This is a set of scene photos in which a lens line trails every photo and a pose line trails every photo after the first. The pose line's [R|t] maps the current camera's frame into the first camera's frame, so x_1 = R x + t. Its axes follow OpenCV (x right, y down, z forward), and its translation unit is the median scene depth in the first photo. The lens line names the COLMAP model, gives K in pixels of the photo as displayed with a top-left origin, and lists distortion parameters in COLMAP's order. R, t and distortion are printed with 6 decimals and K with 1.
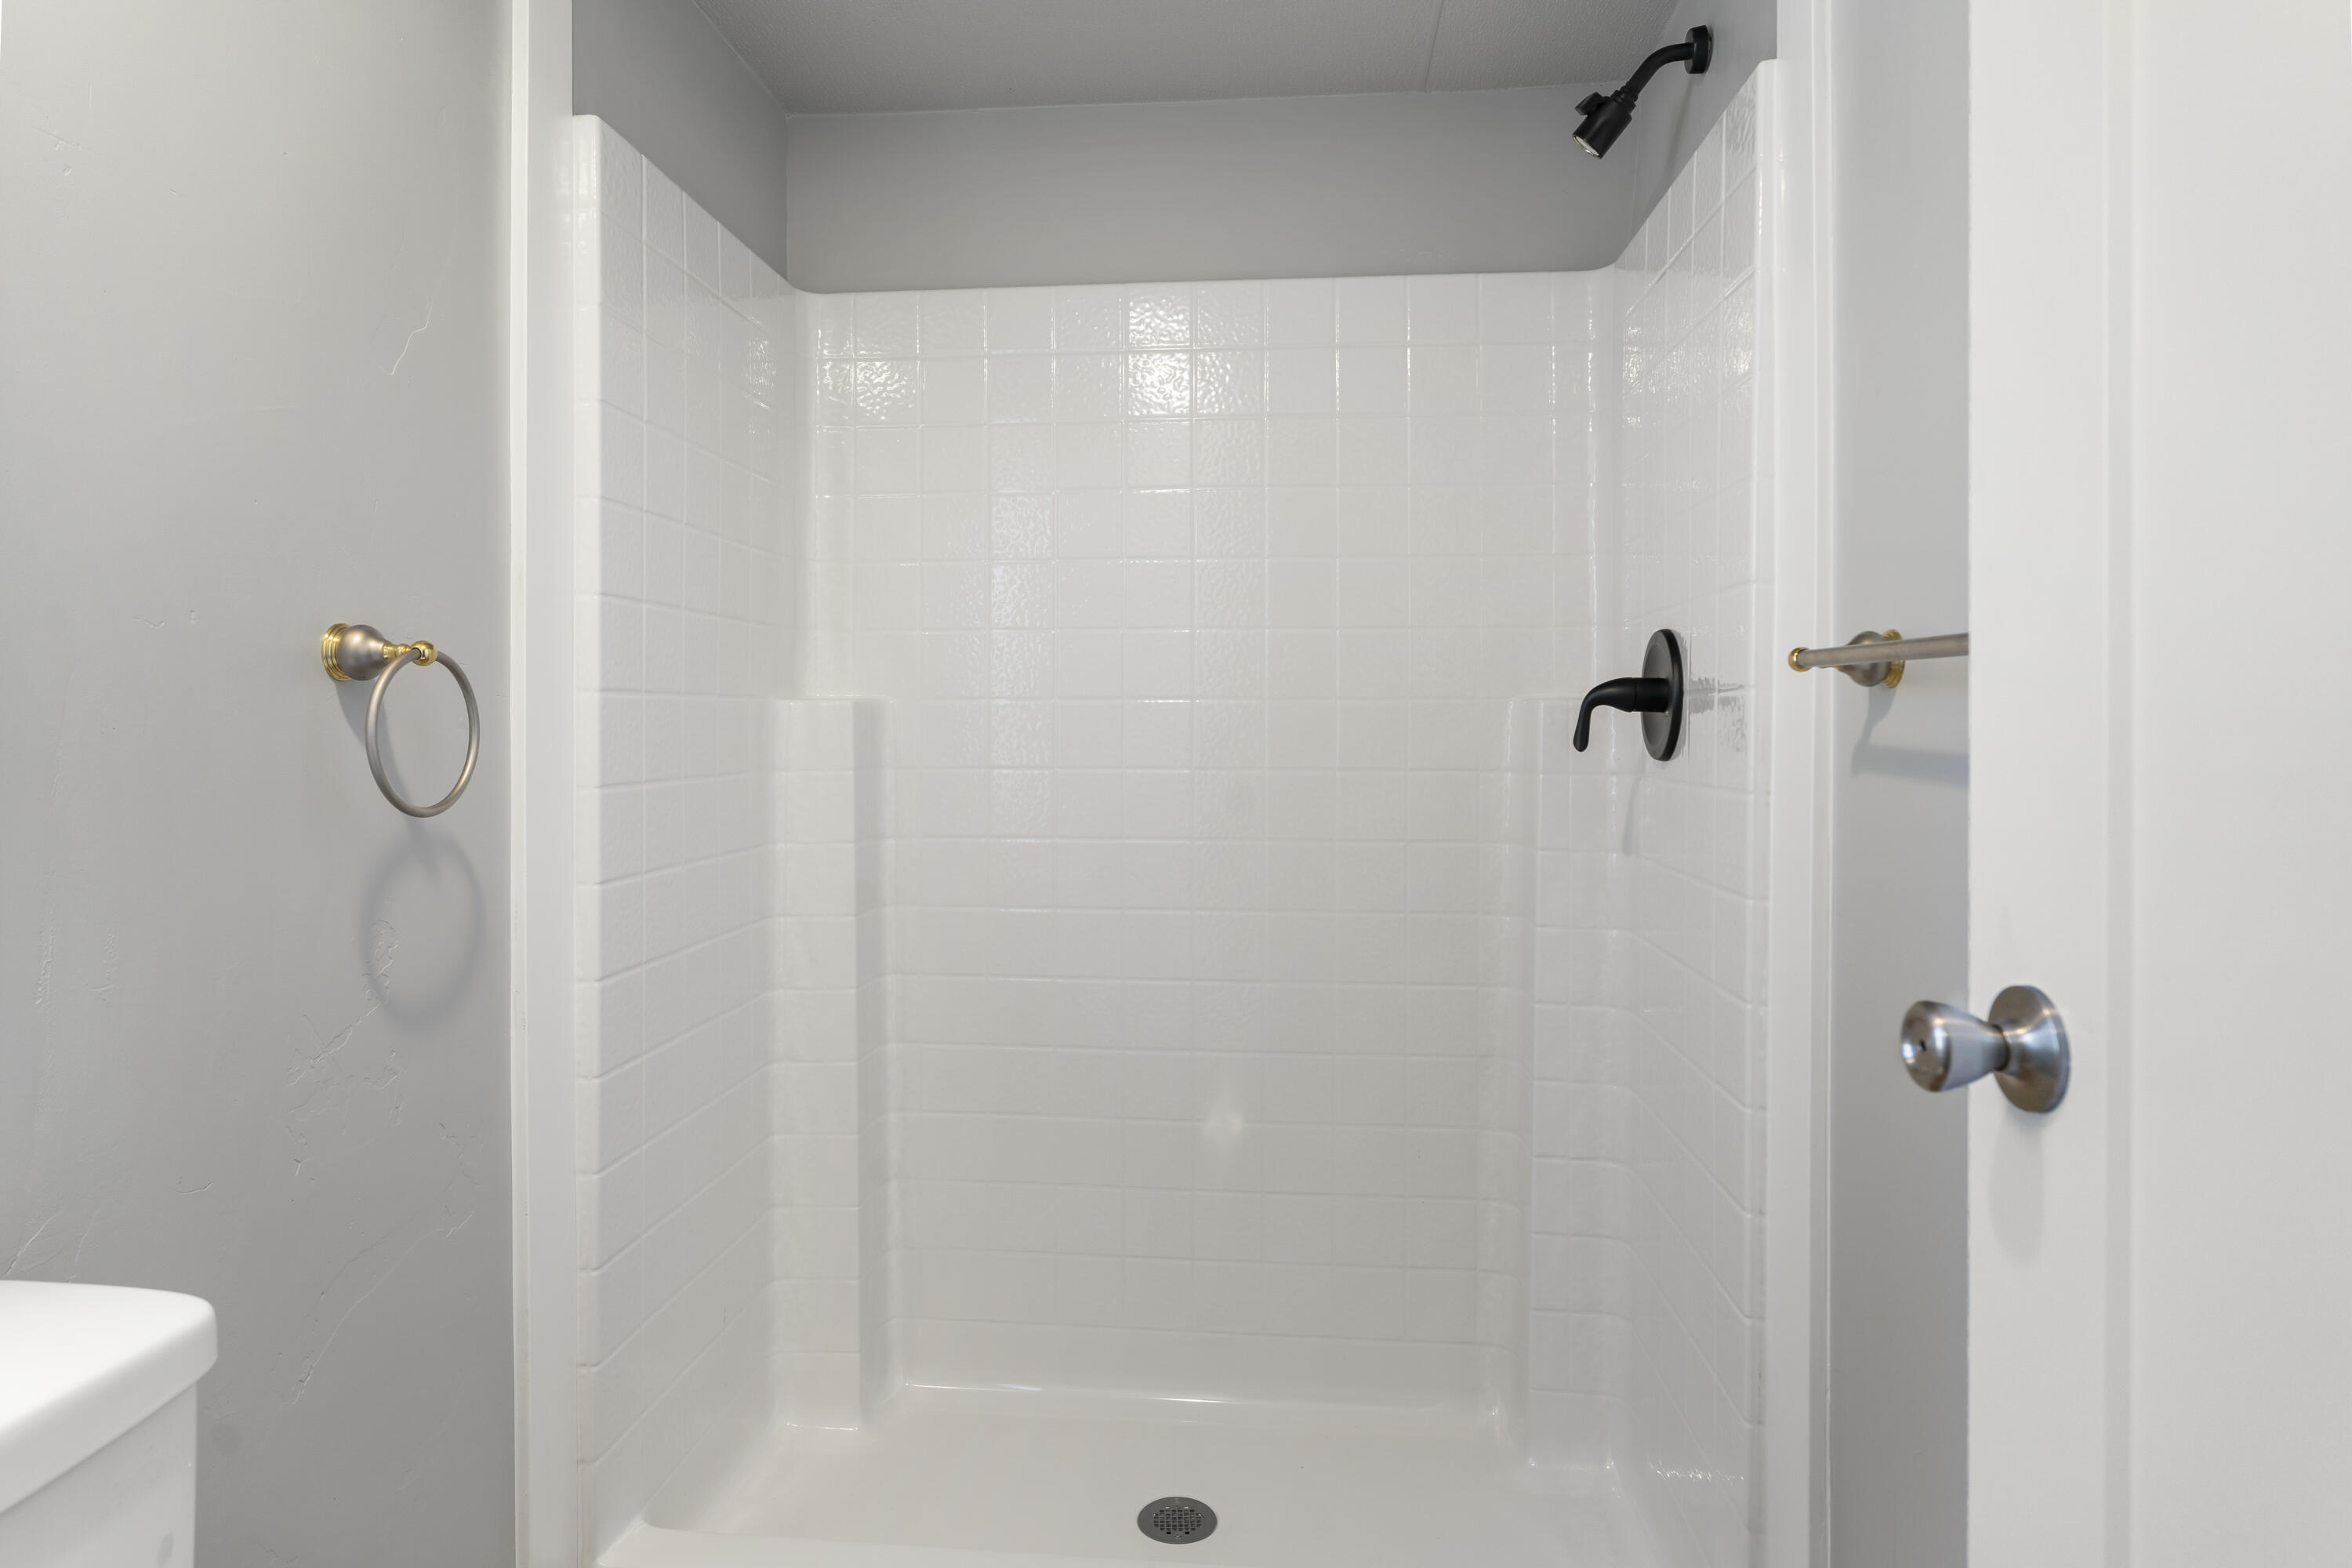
lens RADIAL K [[1317.5, 0, 1158.3], [0, 1317.5, 734.7], [0, 0, 1]] dist [-0.003116, -0.000261]
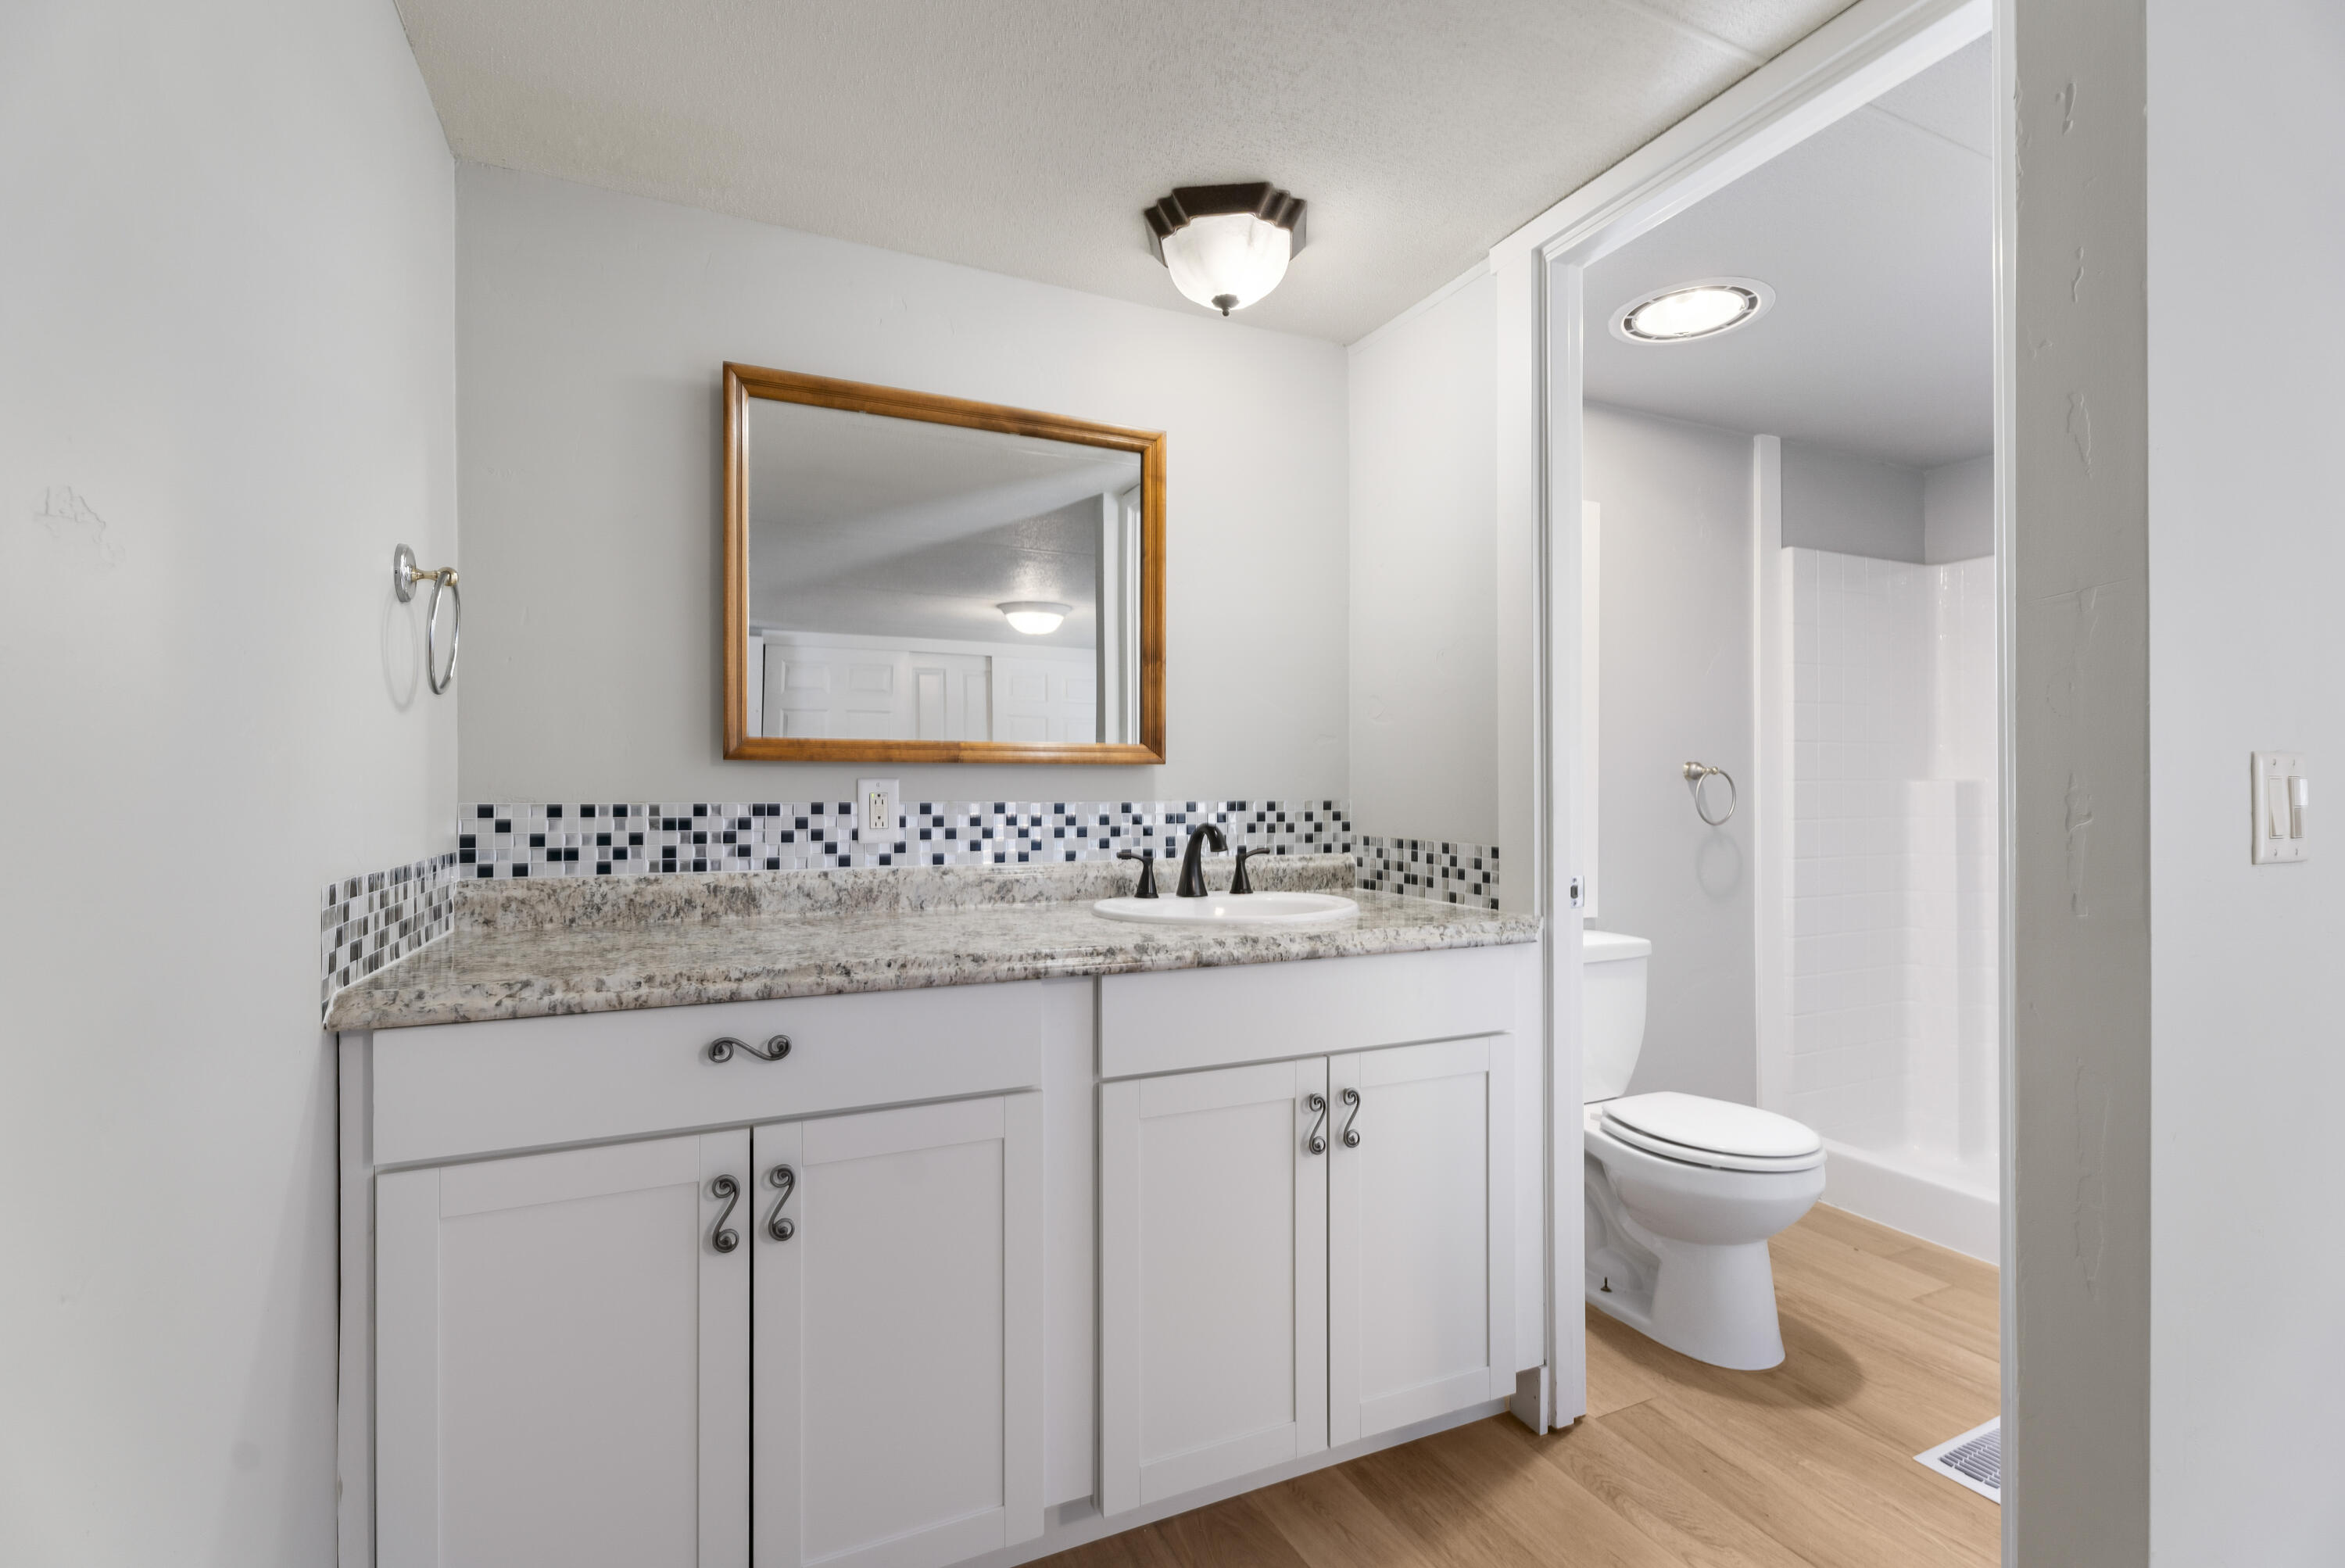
lens RADIAL K [[1070.9, 0, 1172.6], [0, 1070.9, 786.7], [0, 0, 1]] dist [-0.000205, -0.000067]
pose [[0.497191, -0.003841, -0.867632, 0.876192], [-0.001895, 0.999983, -0.005512, -0.009683], [0.867639, 0.004385, 0.497176, -1.191144]]
